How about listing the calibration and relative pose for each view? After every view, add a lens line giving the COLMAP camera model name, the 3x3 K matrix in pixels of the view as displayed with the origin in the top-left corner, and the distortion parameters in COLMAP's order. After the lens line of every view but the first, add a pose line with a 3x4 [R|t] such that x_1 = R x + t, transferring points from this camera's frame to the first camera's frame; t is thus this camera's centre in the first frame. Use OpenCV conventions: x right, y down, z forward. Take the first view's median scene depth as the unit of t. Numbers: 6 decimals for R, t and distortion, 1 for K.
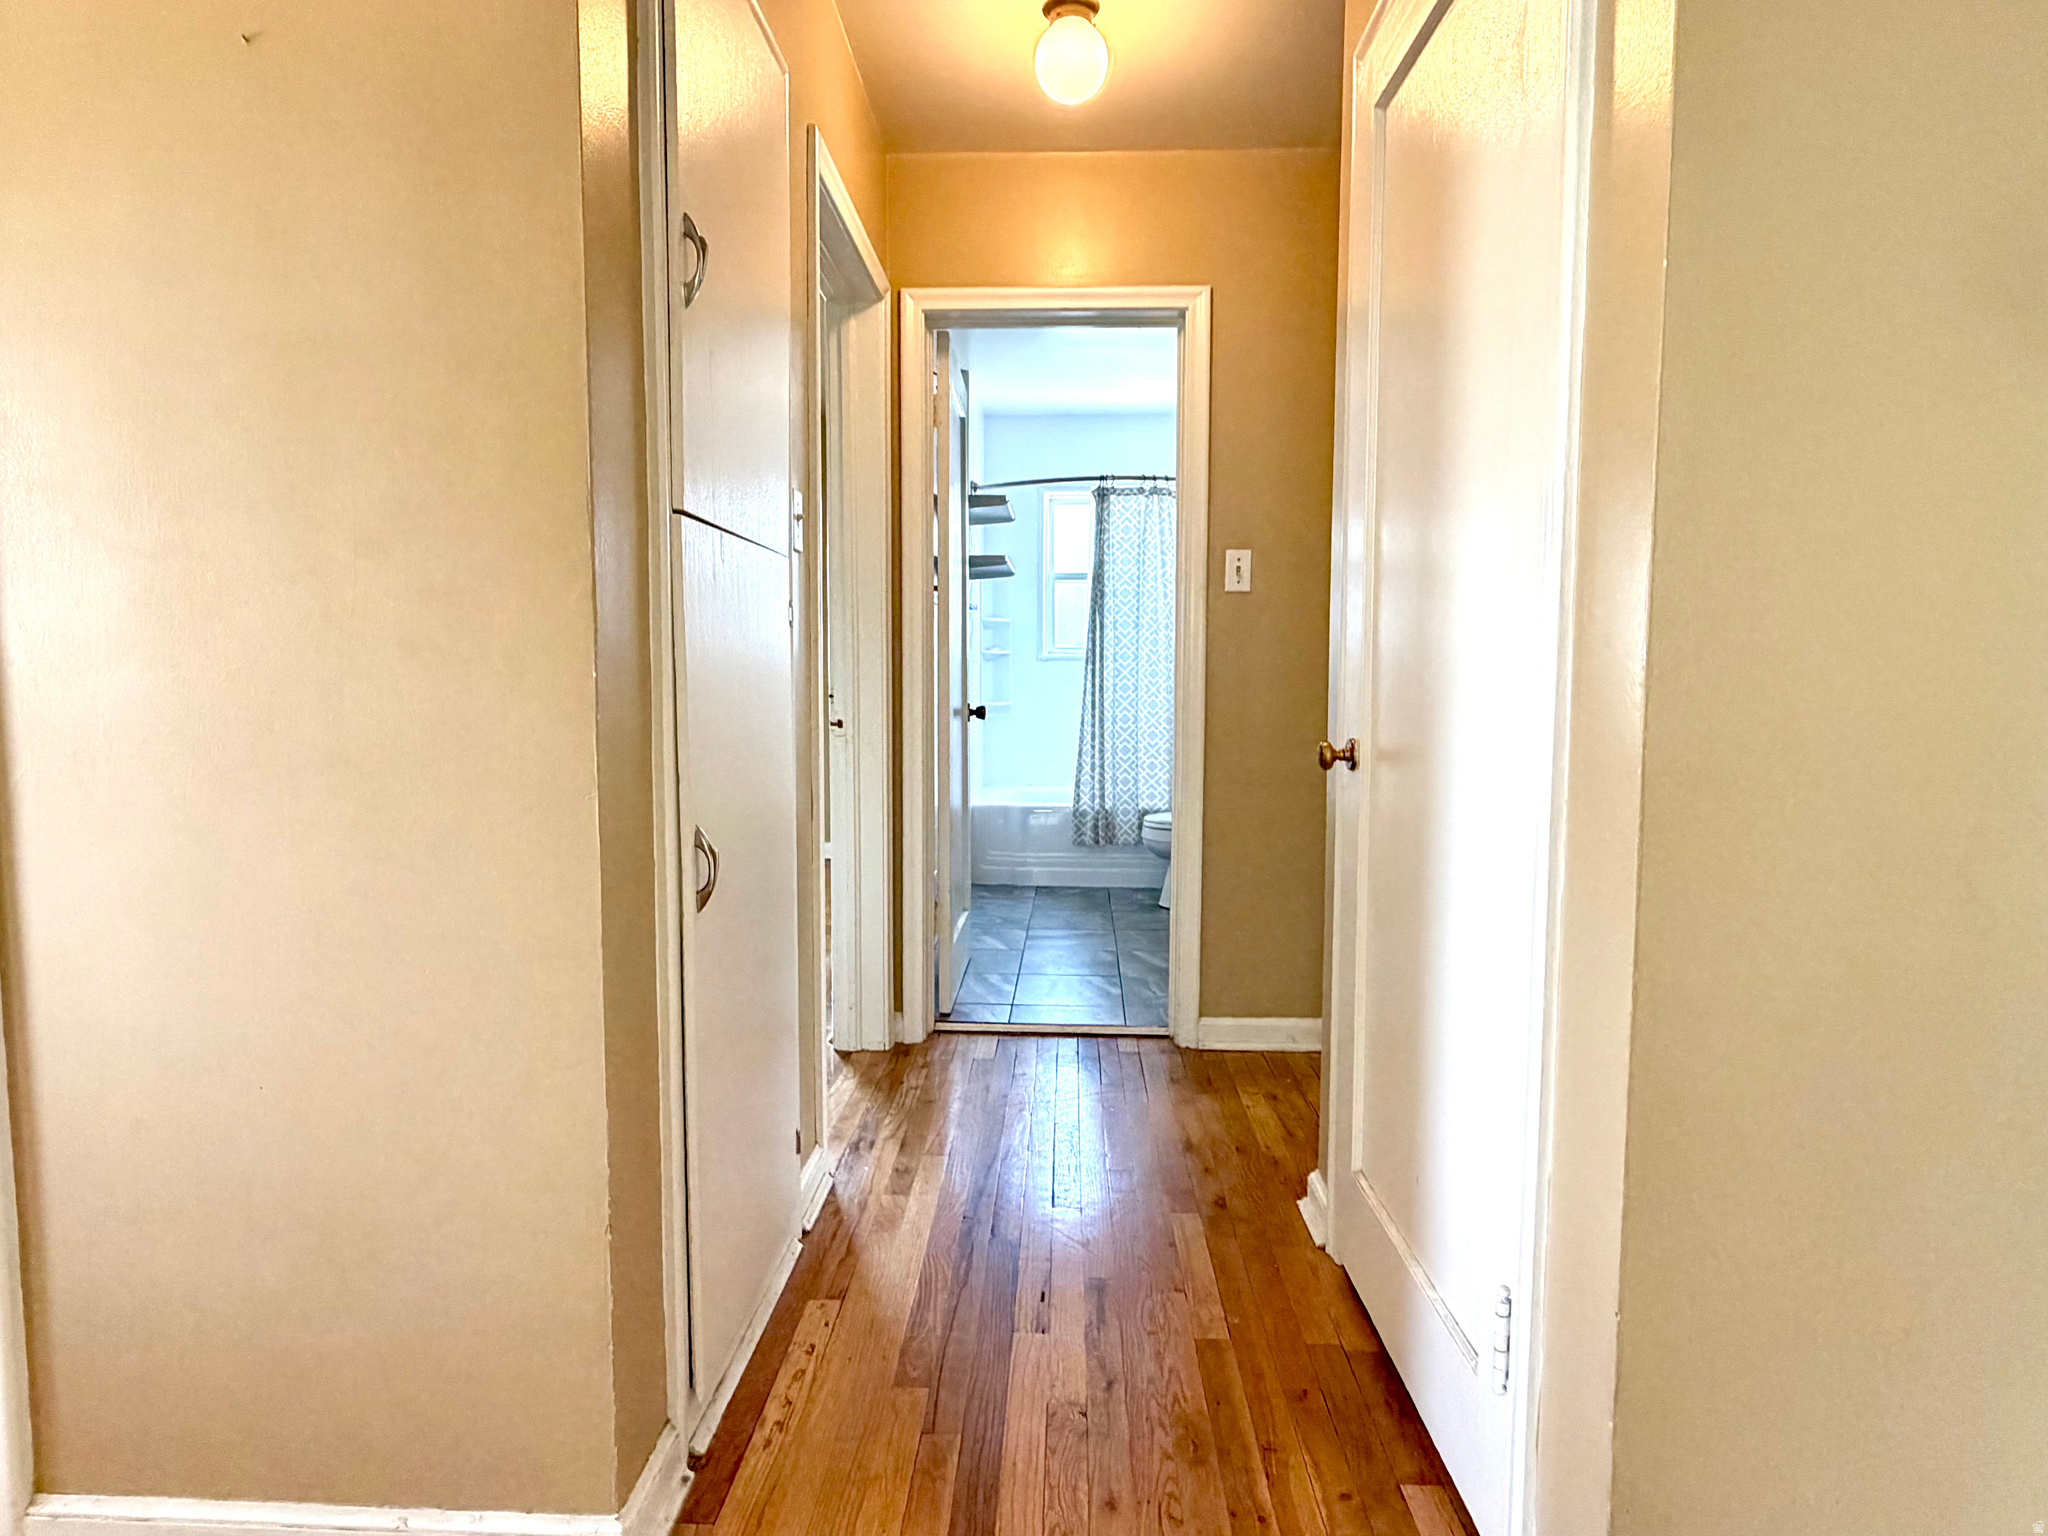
lens RADIAL K [[1141.6, 0, 1024.0], [0, 1141.6, 768.0], [0, 0, 1]] dist [-0.000309, 0.000002]
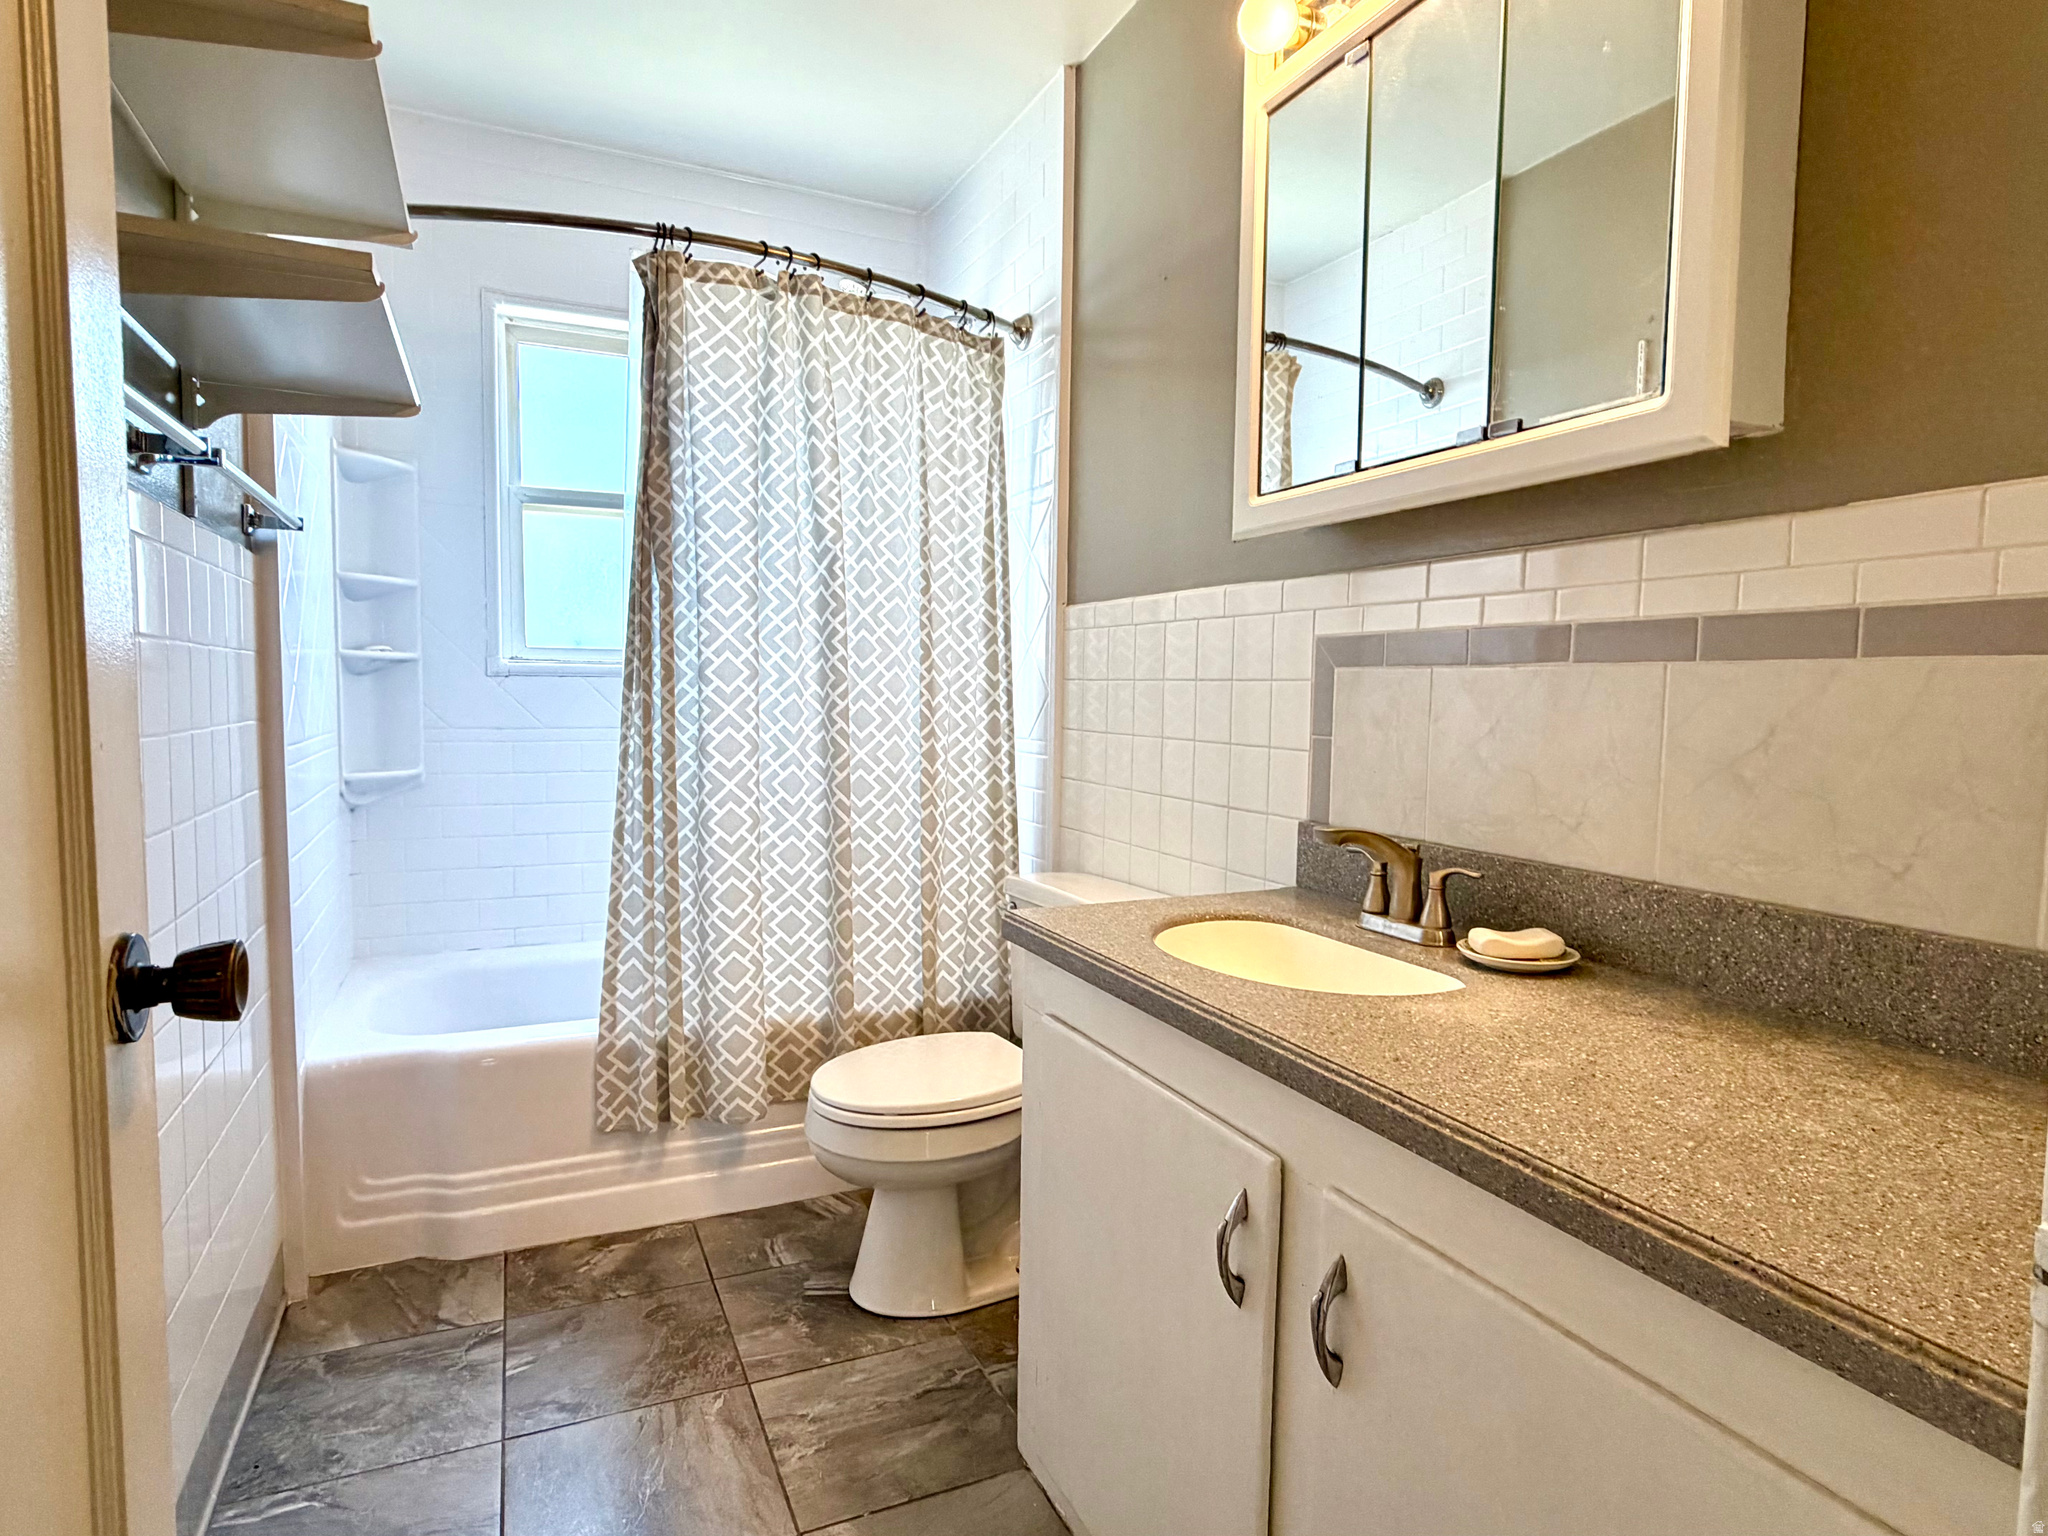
lens RADIAL K [[1142.9, 0, 1024.0], [0, 1142.9, 768.0], [0, 0, 1]] dist [-0.003974, -0.000384]
pose [[0.893634, -0.022581, 0.448228, -0.002348], [0.027261, 0.999620, -0.003991, -0.057294], [-0.447967, 0.015786, 0.893911, 0.573225]]
